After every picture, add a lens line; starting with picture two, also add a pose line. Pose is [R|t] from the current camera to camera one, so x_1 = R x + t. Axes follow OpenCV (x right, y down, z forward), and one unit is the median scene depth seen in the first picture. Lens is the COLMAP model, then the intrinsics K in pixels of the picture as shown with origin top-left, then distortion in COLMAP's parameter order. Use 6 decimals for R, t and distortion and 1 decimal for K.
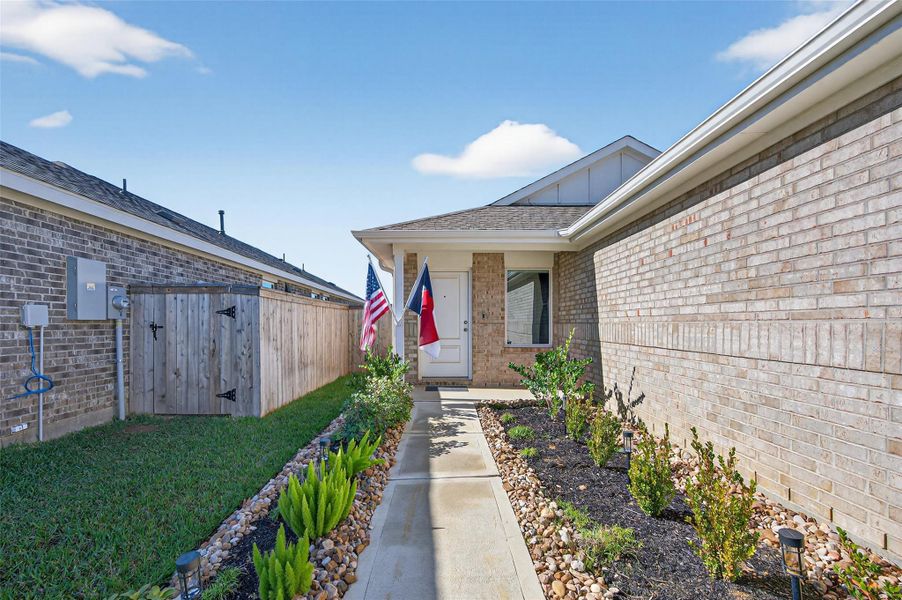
lens RADIAL K [[382.3, 0, 444.9], [0, 382.3, 330.1], [0, 0, 1]] dist [0.001255, 0.000063]
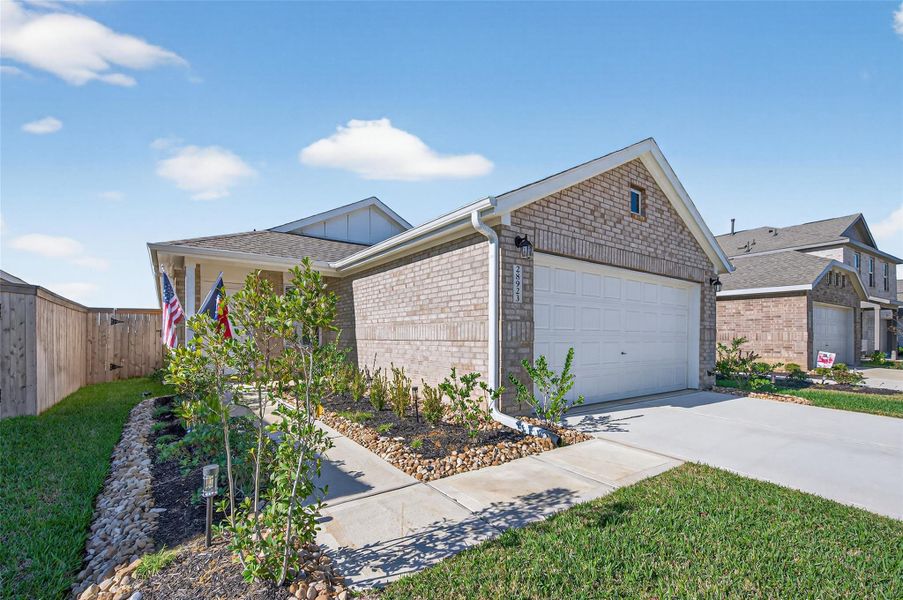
lens RADIAL K [[382.8, 0, 445.4], [0, 382.8, 330.1], [0, 0, 1]] dist [0.001255, 0.000063]
pose [[0.816329, 0.011859, 0.577465, -0.212023], [0.006517, 0.999536, -0.029739, 0.044779], [-0.577550, 0.028040, 0.815873, -0.512805]]
